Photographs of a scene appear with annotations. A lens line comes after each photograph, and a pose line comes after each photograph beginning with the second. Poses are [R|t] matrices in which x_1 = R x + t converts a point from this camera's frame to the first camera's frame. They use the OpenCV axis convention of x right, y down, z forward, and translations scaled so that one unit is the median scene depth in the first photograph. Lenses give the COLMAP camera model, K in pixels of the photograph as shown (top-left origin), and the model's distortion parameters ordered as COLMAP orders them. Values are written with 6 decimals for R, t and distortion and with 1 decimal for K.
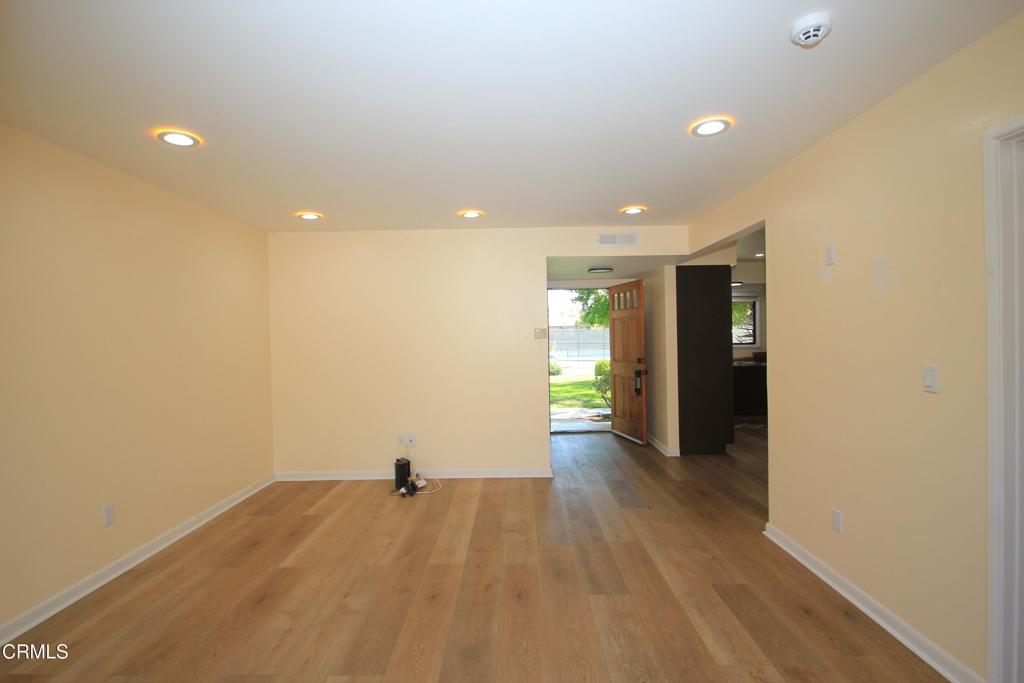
lens RADIAL K [[481.4, 0, 506.1], [0, 481.4, 340.8], [0, 0, 1]] dist [0.000787, -0.000150]
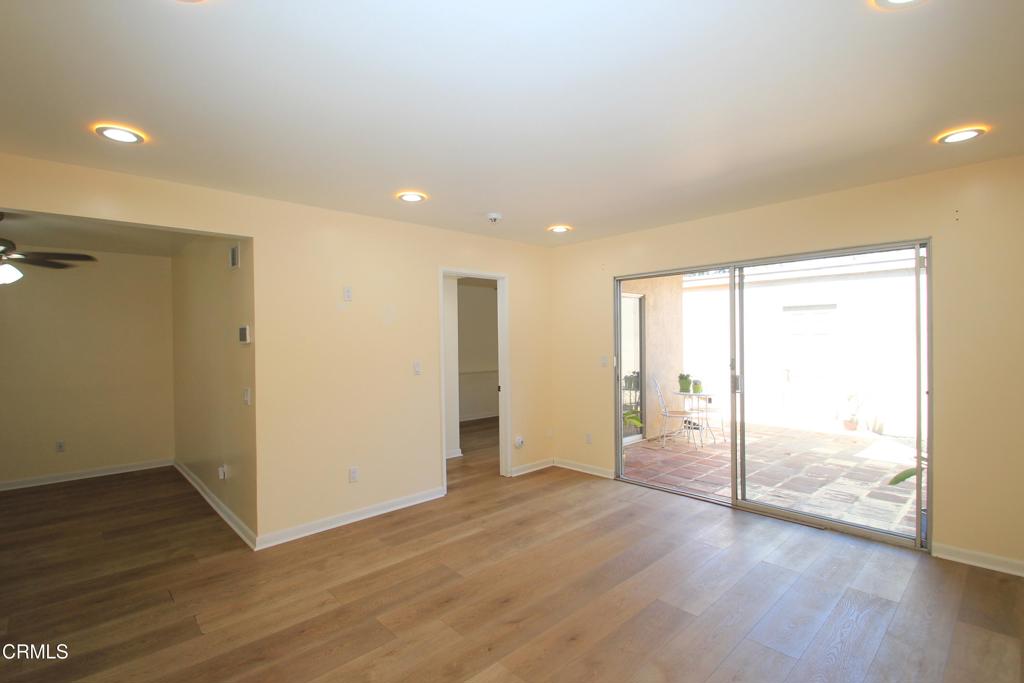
lens RADIAL K [[481.4, 0, 506.1], [0, 481.4, 340.8], [0, 0, 1]] dist [0.000787, -0.000150]
pose [[-0.703380, 0.023892, 0.710412, -0.324844], [0.025120, 0.999646, -0.008748, -0.008172], [-0.710370, 0.011692, -0.703732, 0.778389]]
